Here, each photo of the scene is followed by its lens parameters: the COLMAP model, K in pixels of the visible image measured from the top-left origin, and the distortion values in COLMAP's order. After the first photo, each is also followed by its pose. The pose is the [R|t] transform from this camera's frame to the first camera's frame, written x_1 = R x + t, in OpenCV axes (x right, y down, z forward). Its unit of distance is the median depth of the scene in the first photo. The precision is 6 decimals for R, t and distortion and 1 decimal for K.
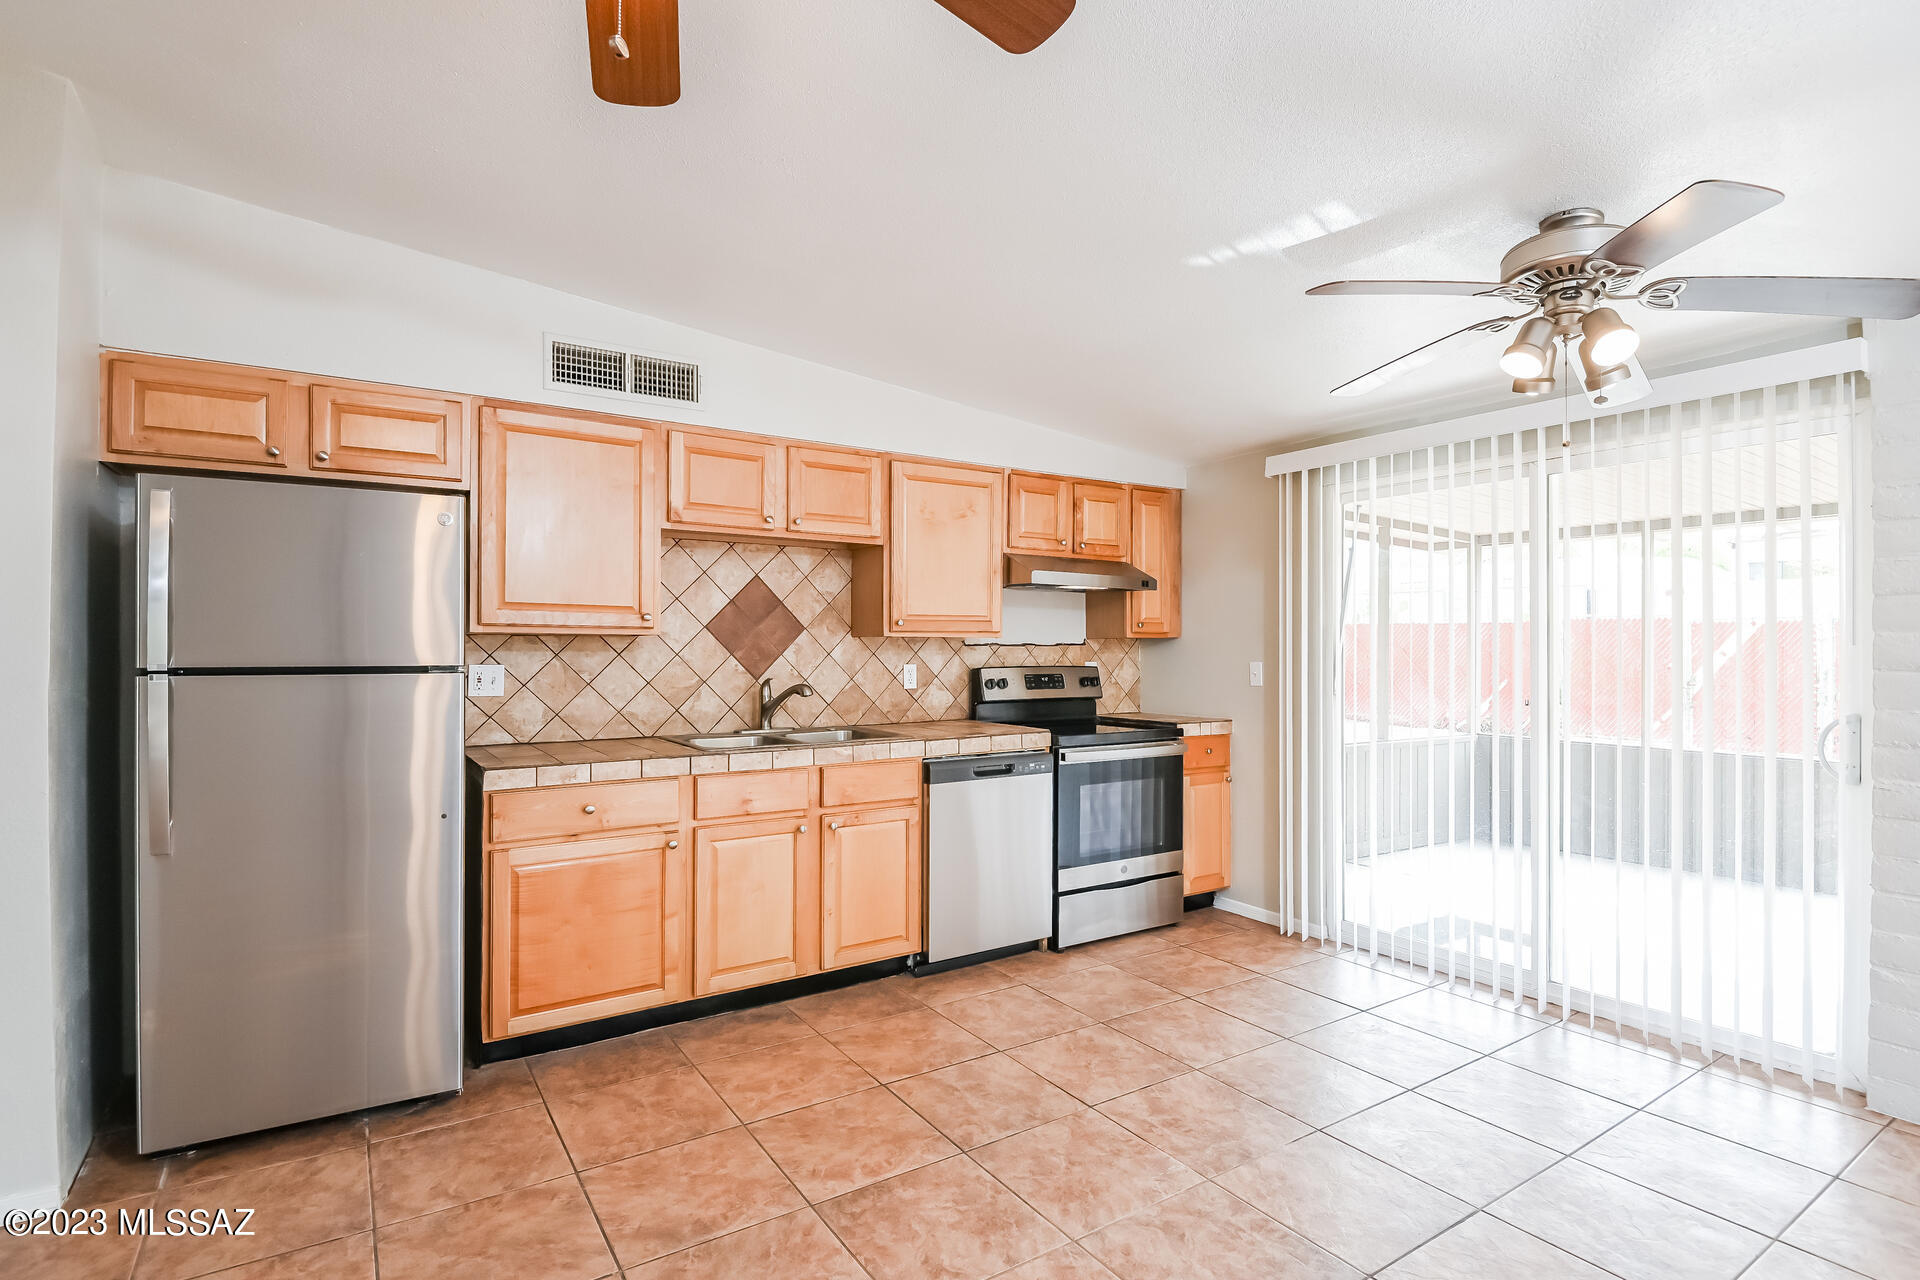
lens RADIAL K [[945.6, 0, 947.2], [0, 945.6, 644.5], [0, 0, 1]] dist [0.006130, -0.001742]
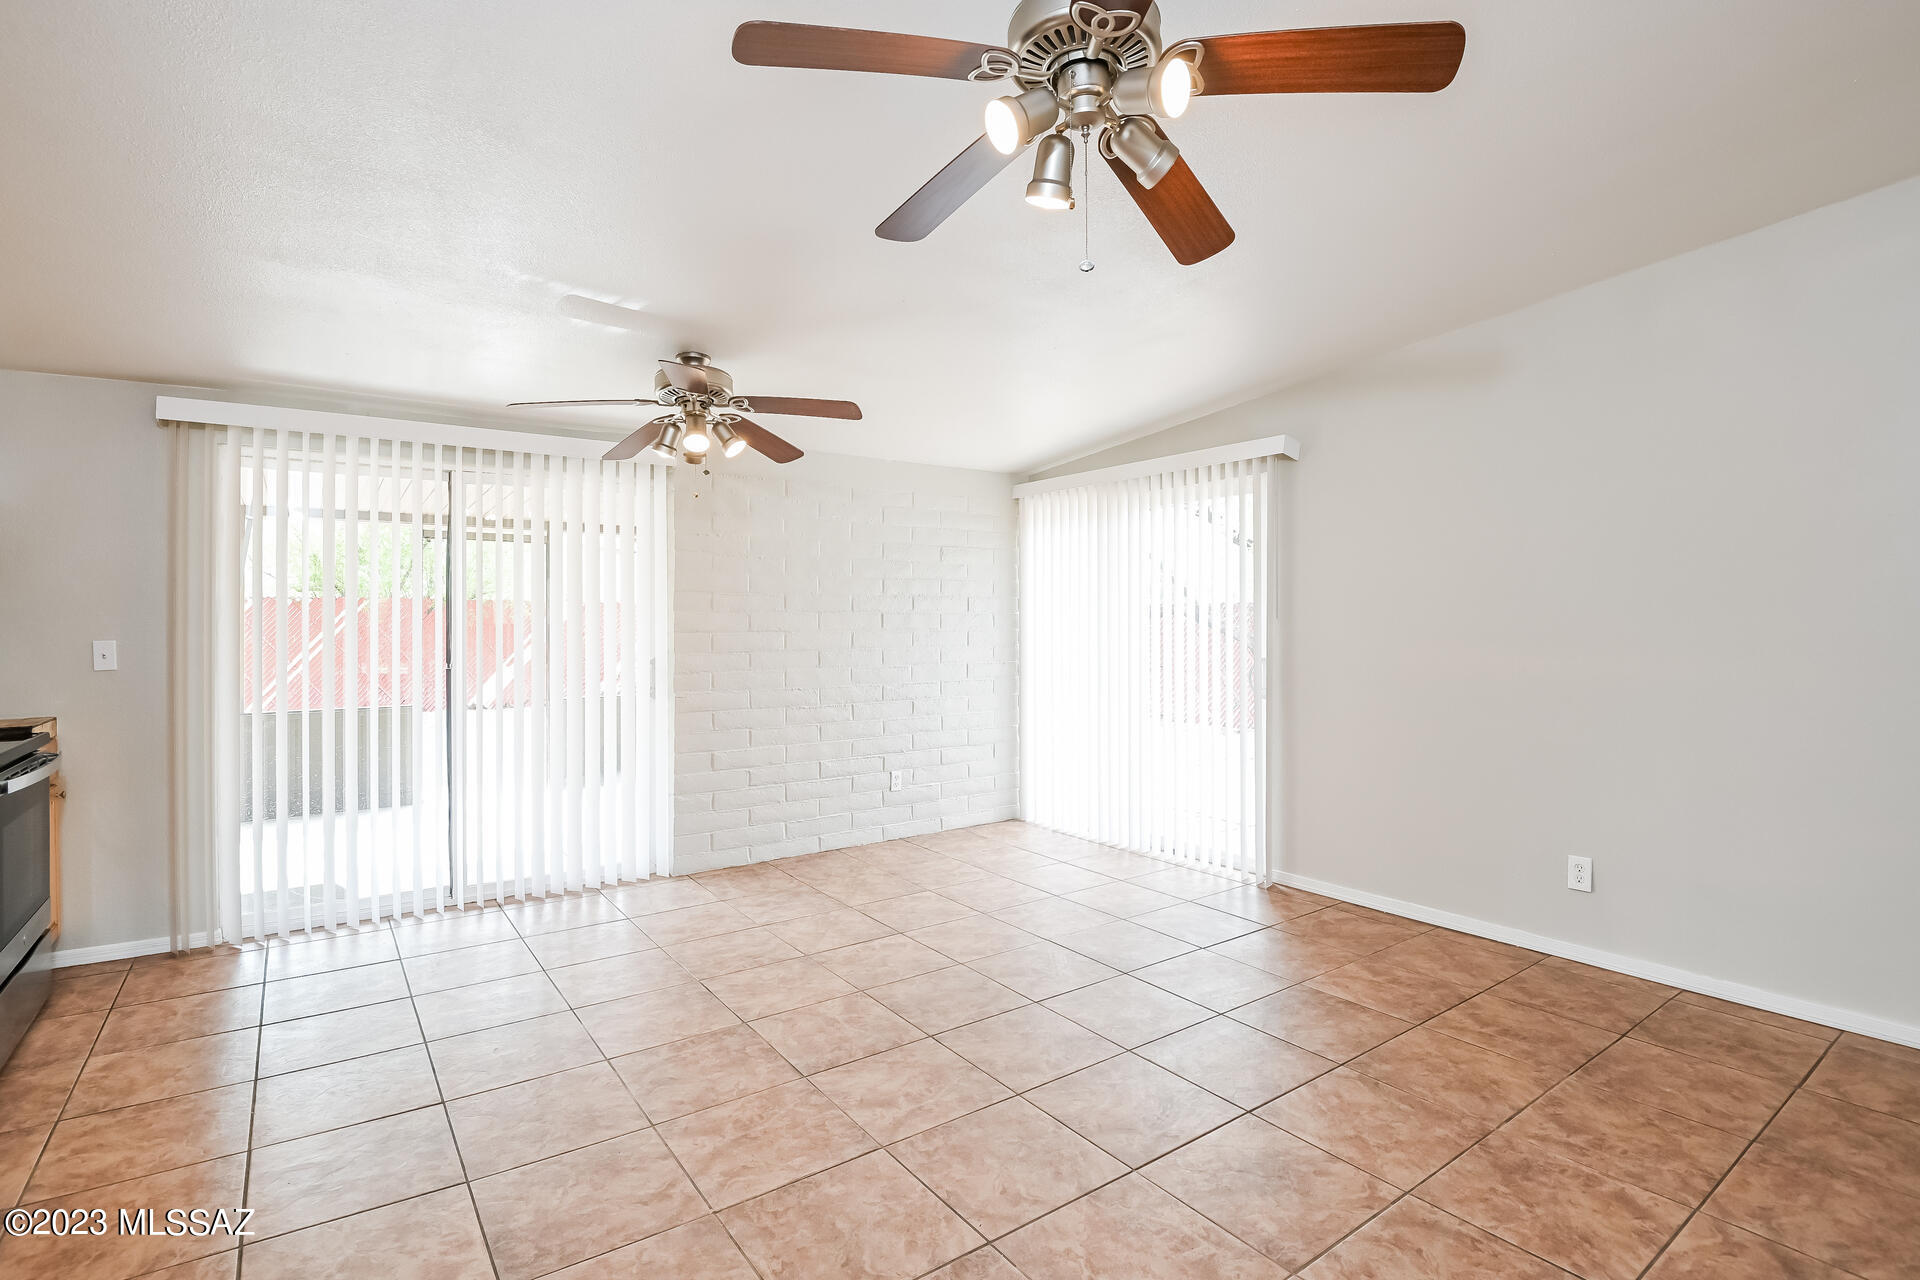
lens RADIAL K [[912.1, 0, 957.1], [0, 912.1, 621.4], [0, 0, 1]] dist [-0.009245, -0.002726]
pose [[-0.038031, -0.002484, 0.999273, -0.610838], [0.000885, 0.999996, 0.002519, 0.001803], [-0.999276, 0.000981, -0.038028, 0.405139]]
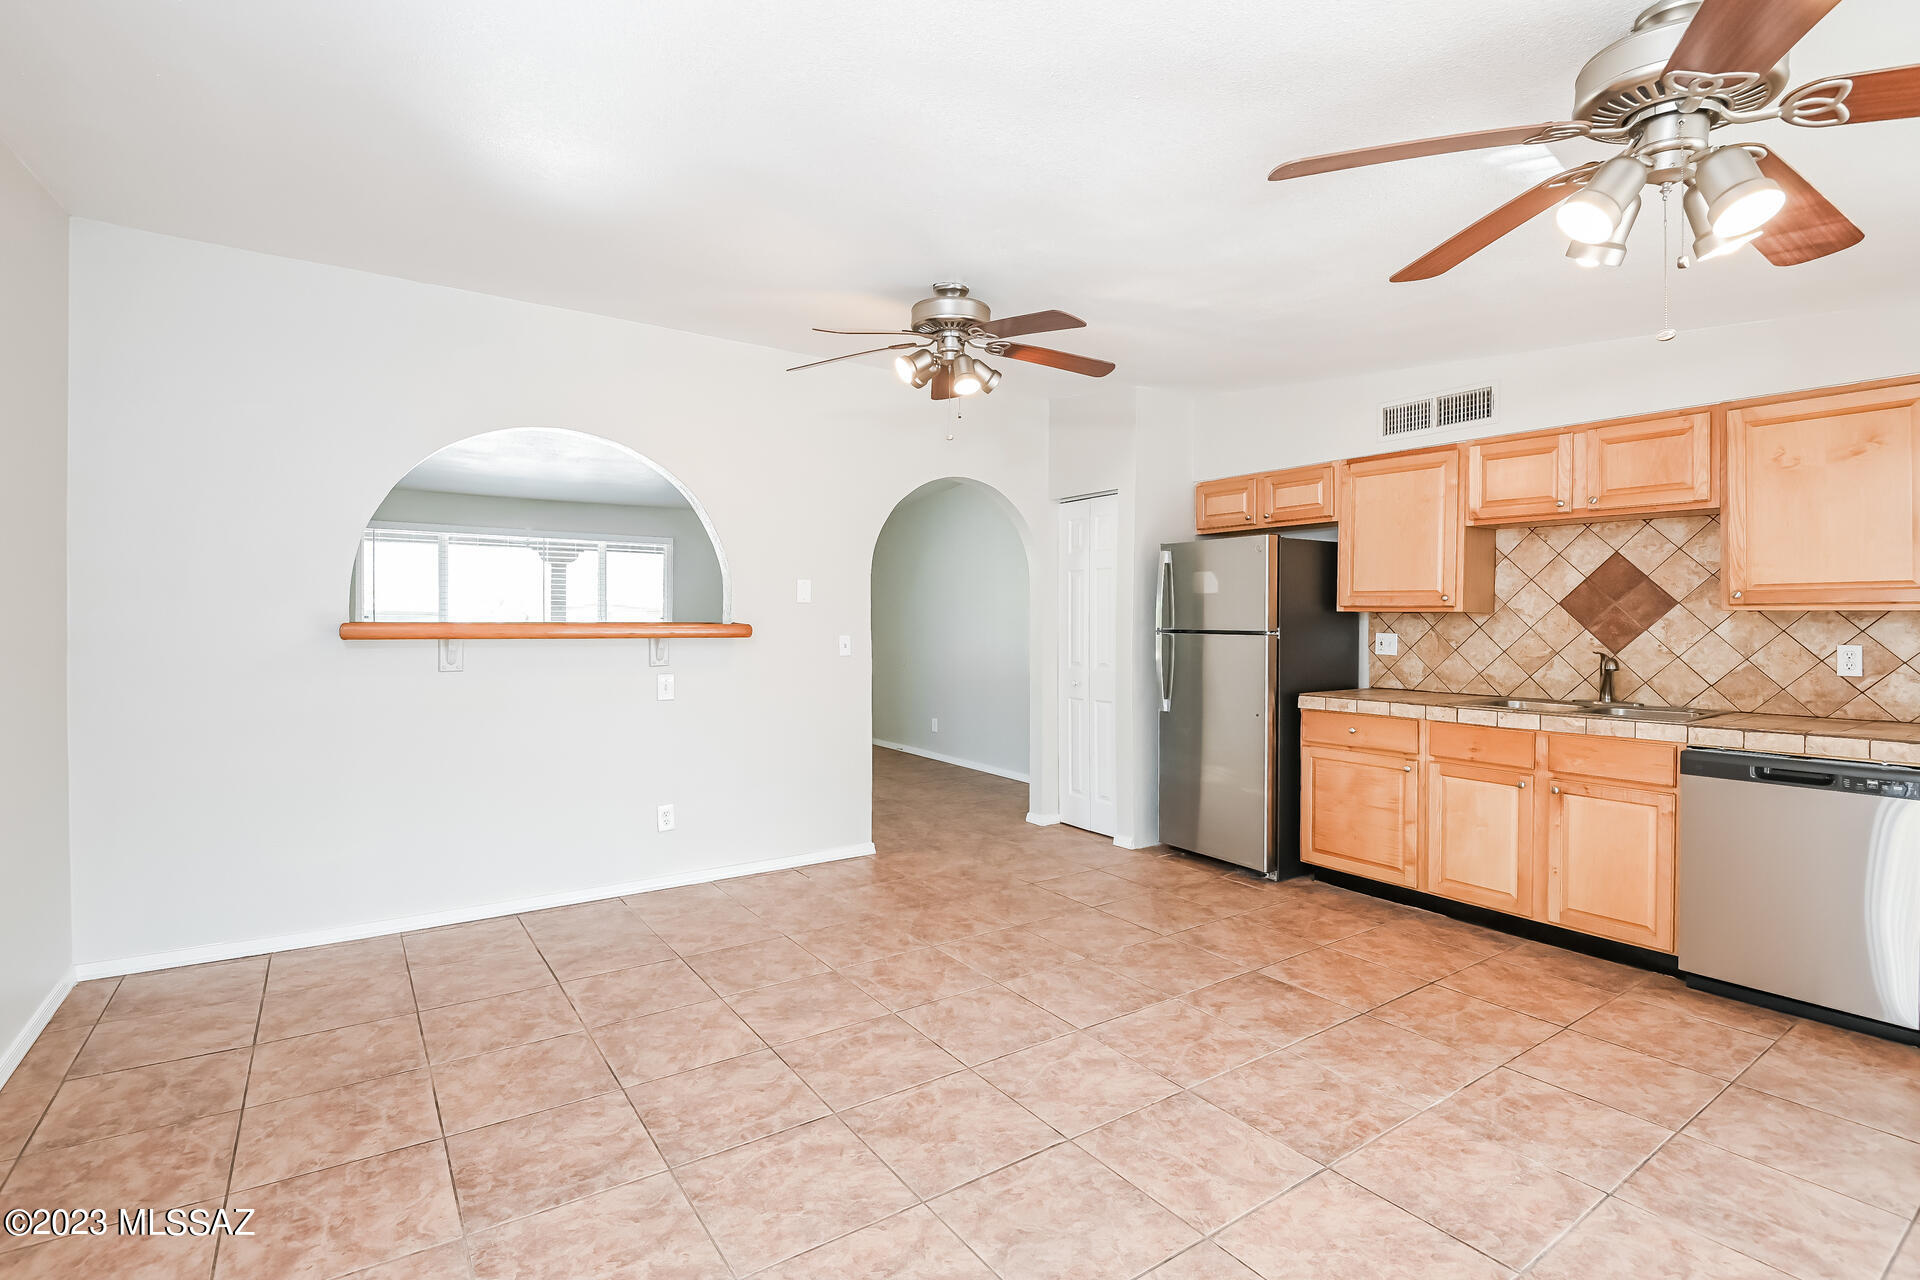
lens RADIAL K [[912.1, 0, 951.4], [0, 912.1, 632.8], [0, 0, 1]] dist [-0.009245, -0.002726]
pose [[0.016006, 0.013389, -0.999782, 0.878239], [-0.003470, 0.999905, 0.013335, 0.004197], [0.999866, 0.003256, 0.016051, 0.300356]]
